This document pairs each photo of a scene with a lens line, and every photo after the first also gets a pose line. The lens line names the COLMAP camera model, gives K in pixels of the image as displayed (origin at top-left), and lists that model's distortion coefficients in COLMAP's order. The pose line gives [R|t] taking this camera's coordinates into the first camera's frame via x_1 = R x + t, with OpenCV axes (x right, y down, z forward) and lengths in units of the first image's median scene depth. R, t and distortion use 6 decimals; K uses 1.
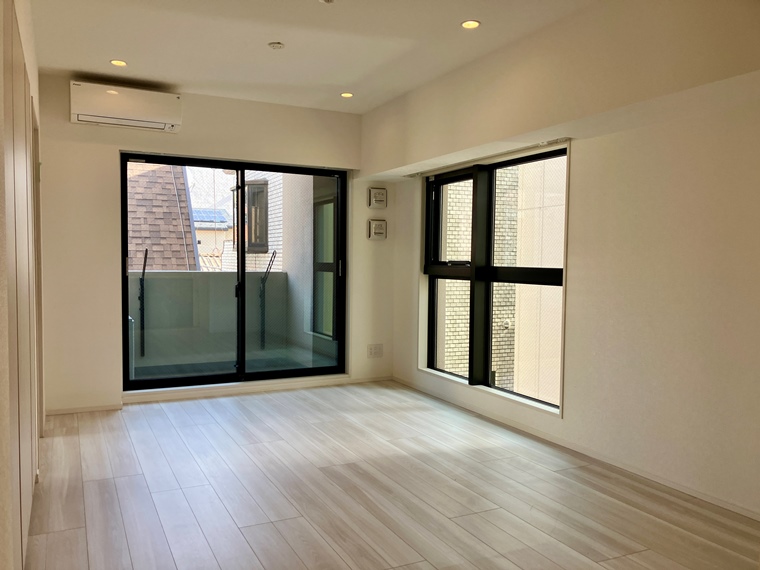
lens RADIAL K [[626.4, 0, 382.2], [0, 626.4, 285.7], [0, 0, 1]] dist [-0.004585, -0.002717]
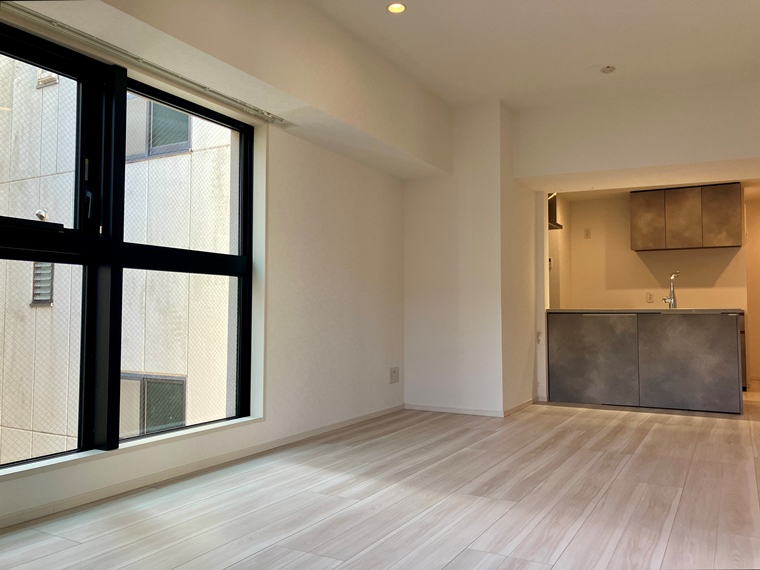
lens RADIAL K [[626.4, 0, 383.1], [0, 626.4, 284.5], [0, 0, 1]] dist [-0.004585, -0.002717]
pose [[-0.554405, 0.020456, 0.831995, -0.568378], [0.028258, 0.999584, -0.005747, 0.025555], [-0.831767, 0.020324, -0.554753, 1.363275]]
